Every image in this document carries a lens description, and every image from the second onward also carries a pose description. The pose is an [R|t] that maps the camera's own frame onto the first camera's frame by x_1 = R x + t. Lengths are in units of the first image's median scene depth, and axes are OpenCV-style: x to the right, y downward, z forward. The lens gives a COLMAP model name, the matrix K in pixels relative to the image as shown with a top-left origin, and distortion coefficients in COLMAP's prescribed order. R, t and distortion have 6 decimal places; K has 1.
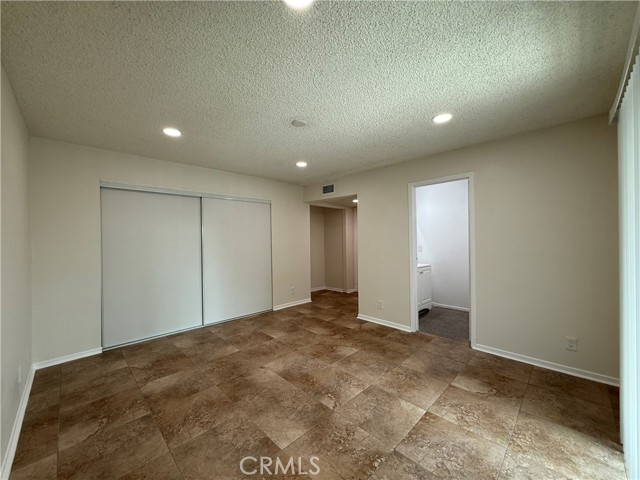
lens RADIAL K [[254.8, 0, 319.4], [0, 254.8, 240.0], [0, 0, 1]] dist [-0.000464, -0.000193]
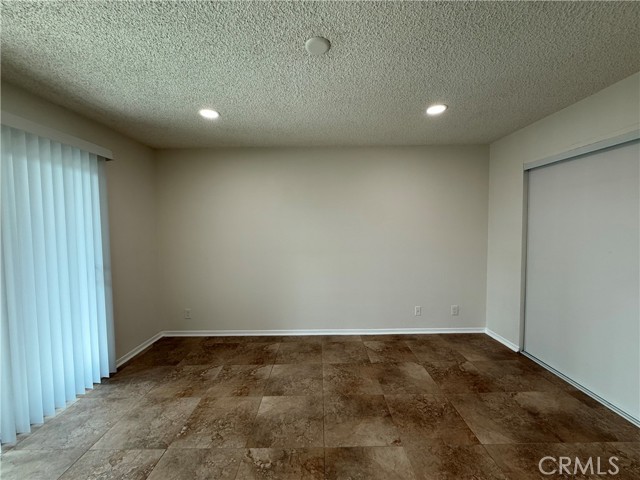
lens RADIAL K [[254.8, 0, 319.4], [0, 254.8, 240.0], [0, 0, 1]] dist [-0.000464, -0.000193]
pose [[-0.706237, 0.052301, -0.706041, 0.307228], [0.013147, 0.998064, 0.060782, -0.034187], [0.707853, 0.033644, -0.705558, 1.210996]]
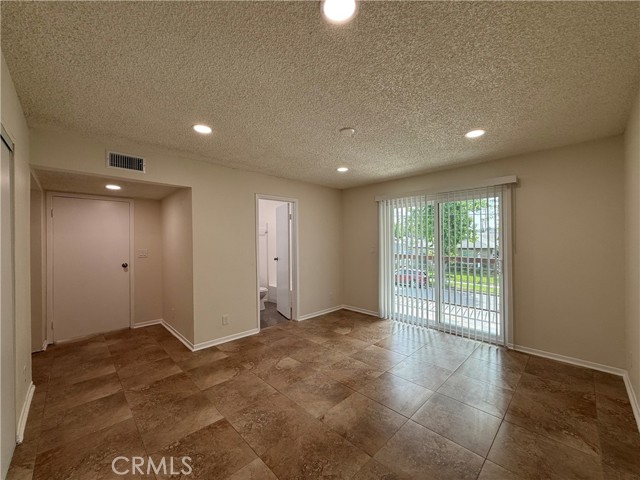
lens RADIAL K [[254.8, 0, 319.4], [0, 254.8, 240.0], [0, 0, 1]] dist [-0.000464, -0.000193]
pose [[0.010471, 0.017593, 0.999790, -0.916217], [0.014506, 0.999737, -0.017744, -0.005961], [-0.999840, 0.014689, 0.010213, 0.931302]]
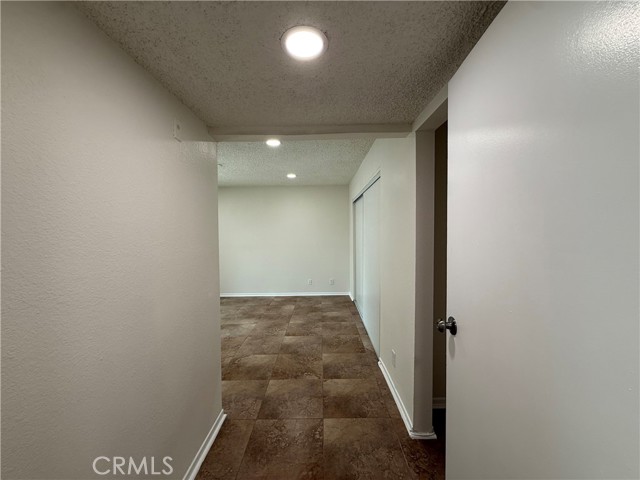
lens RADIAL K [[254.8, 0, 319.4], [0, 254.8, 240.0], [0, 0, 1]] dist [-0.000464, -0.000193]
pose [[-0.708337, 0.040136, -0.704732, 0.512539], [0.013327, 0.998965, 0.043498, -0.044704], [0.705748, 0.021419, -0.708139, 2.177557]]
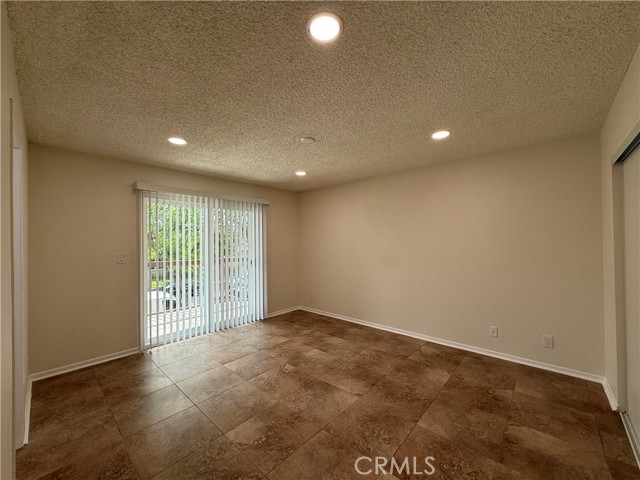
lens RADIAL K [[254.8, 0, 319.4], [0, 254.8, 240.0], [0, 0, 1]] dist [-0.000464, -0.000193]
pose [[-0.998514, 0.020959, -0.050299, -0.054062], [0.020859, 0.999779, 0.002523, -0.031754], [0.050341, 0.001470, -0.998731, 1.747821]]
